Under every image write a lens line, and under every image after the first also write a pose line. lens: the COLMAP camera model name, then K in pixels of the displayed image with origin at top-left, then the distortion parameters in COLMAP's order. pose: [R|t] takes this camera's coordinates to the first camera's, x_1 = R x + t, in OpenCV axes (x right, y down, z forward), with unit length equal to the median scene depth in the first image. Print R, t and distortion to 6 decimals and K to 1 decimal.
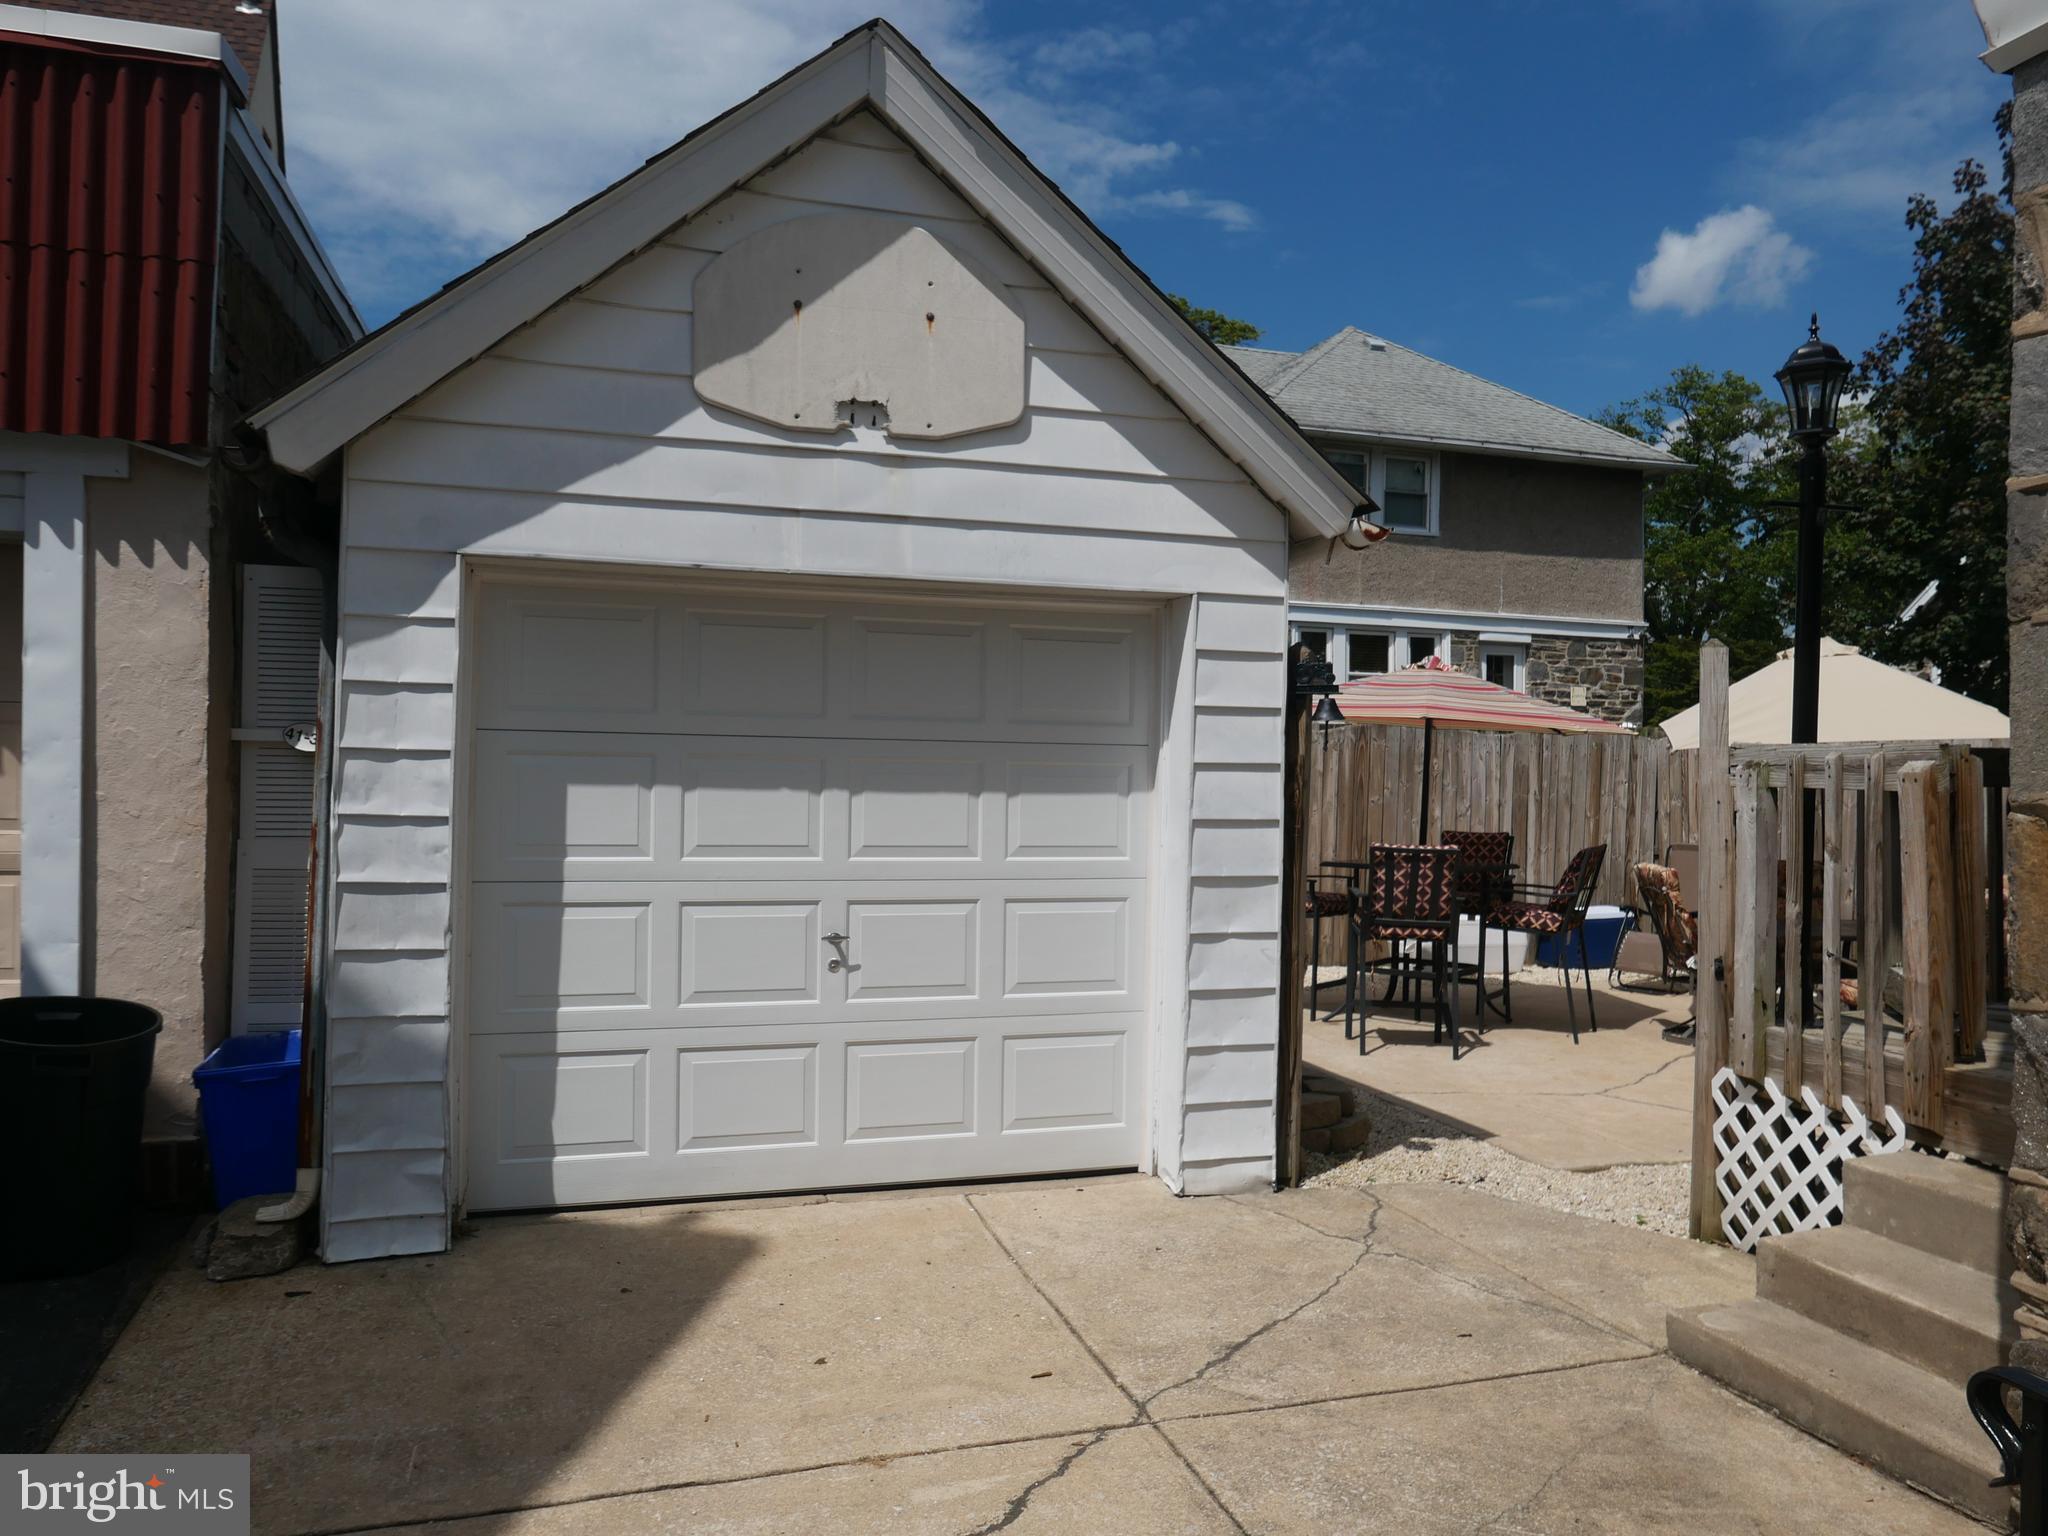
lens RADIAL K [[1460.4, 0, 1012.4], [0, 1460.4, 772.0], [0, 0, 1]] dist [-0.023618, 0.018291]
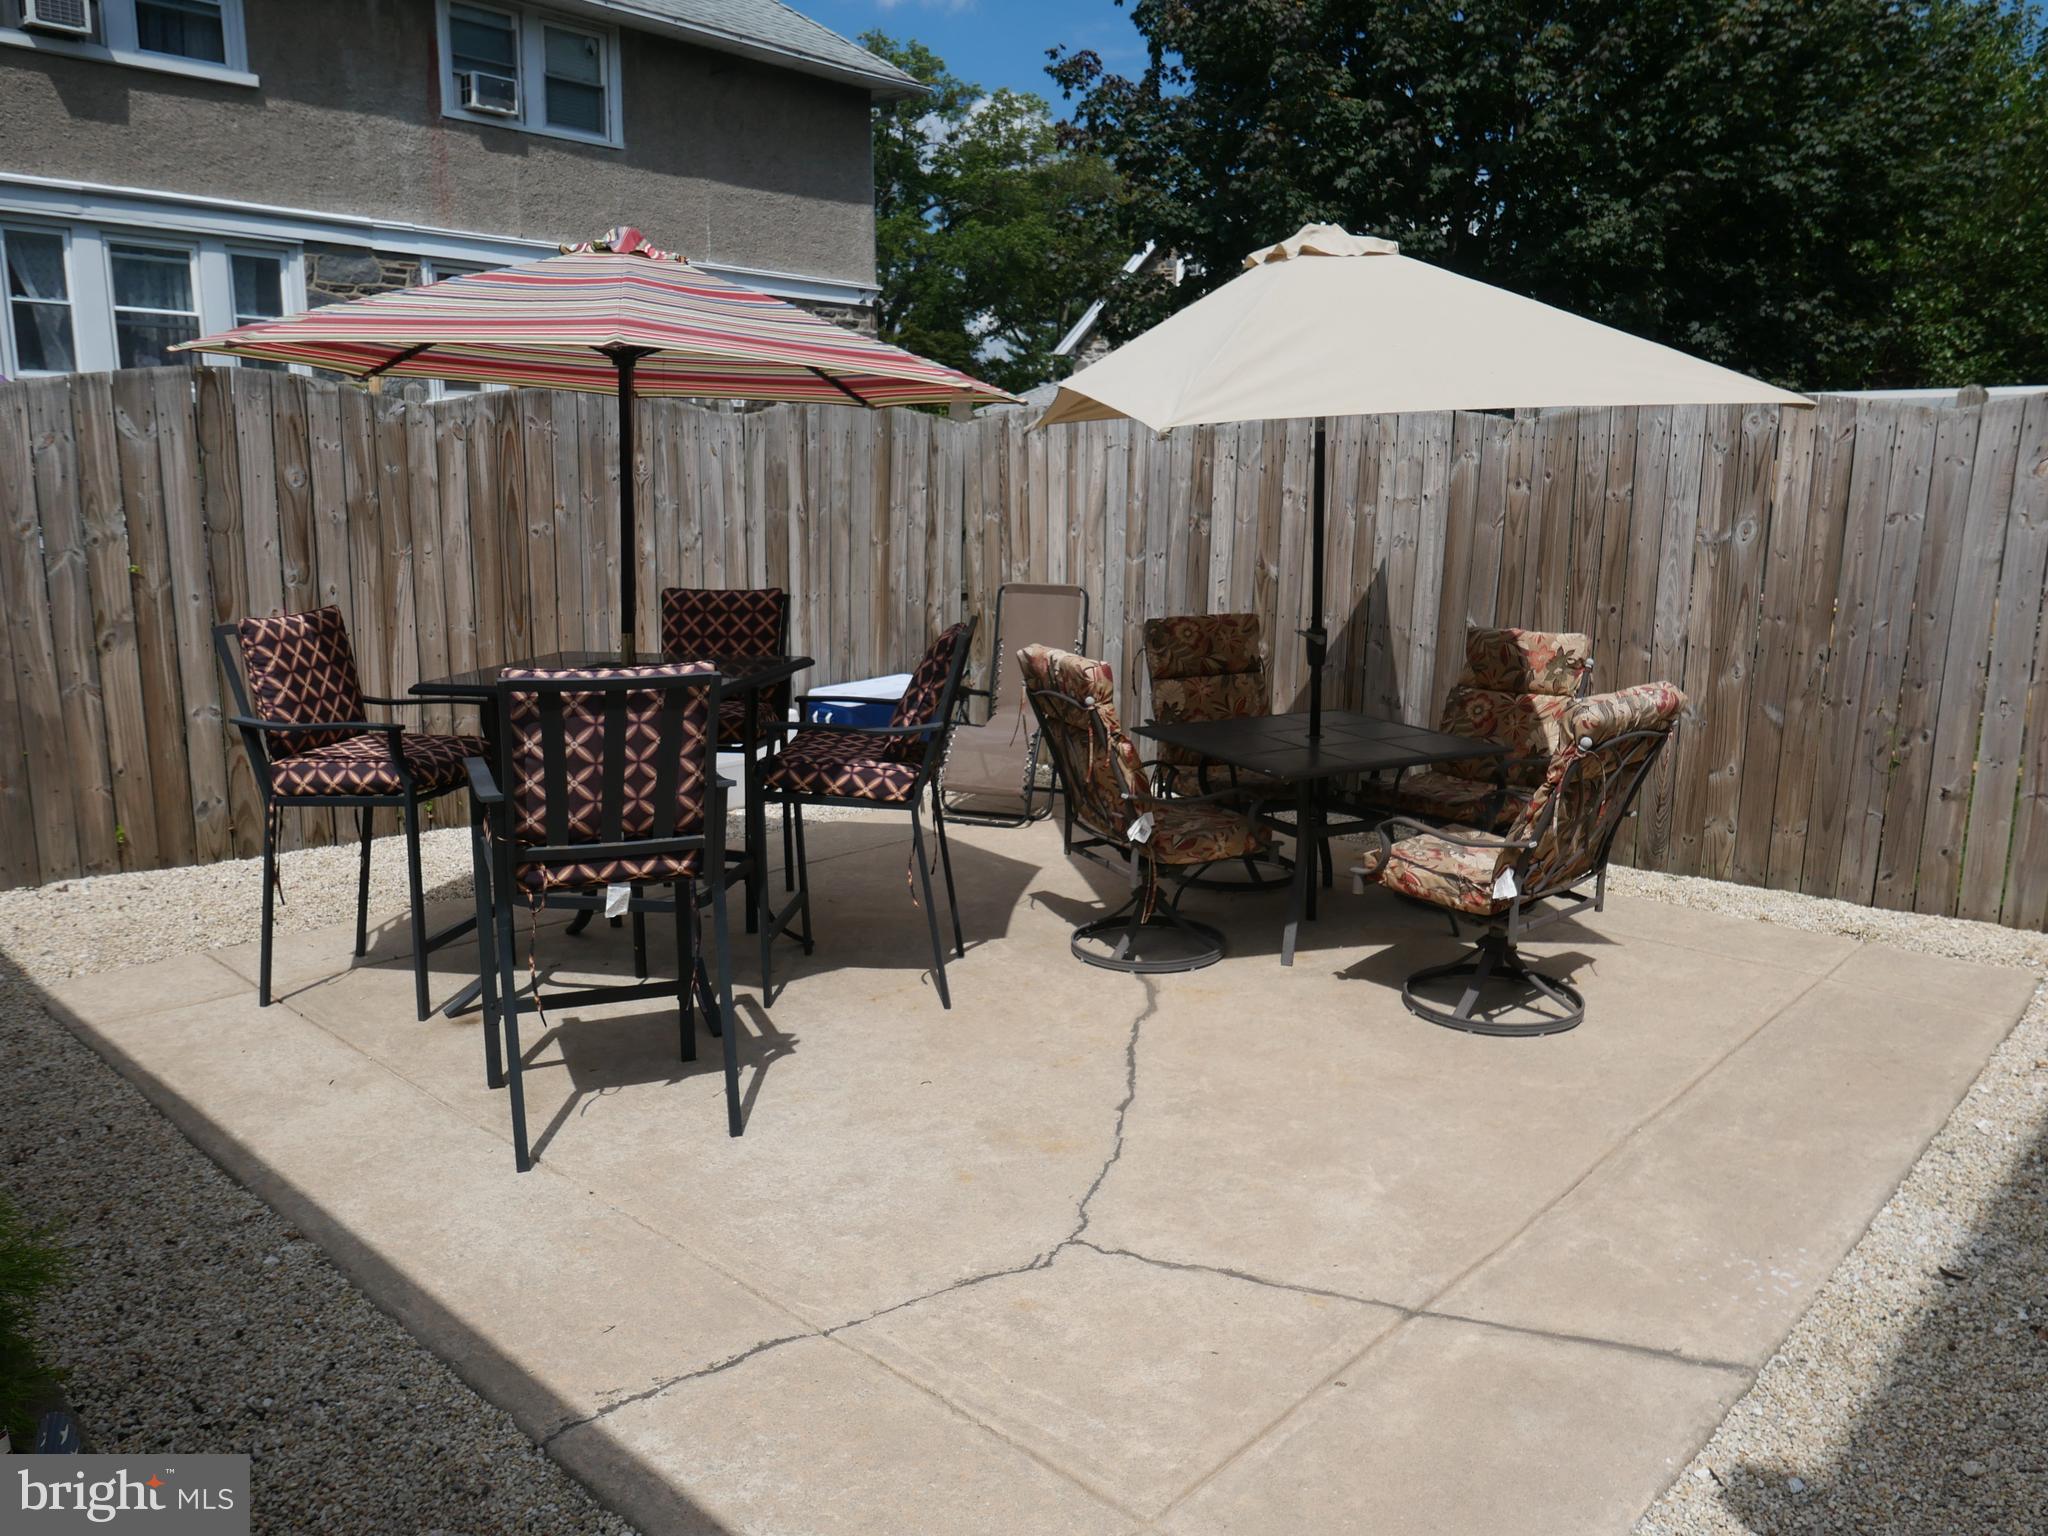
lens RADIAL K [[1460.4, 0, 1017.0], [0, 1460.4, 777.2], [0, 0, 1]] dist [-0.023618, 0.018291]
pose [[0.861092, -0.115492, 0.495158, 0.111457], [0.011086, 0.977894, 0.208808, -0.002629], [-0.508328, -0.174314, 0.843337, 0.392180]]
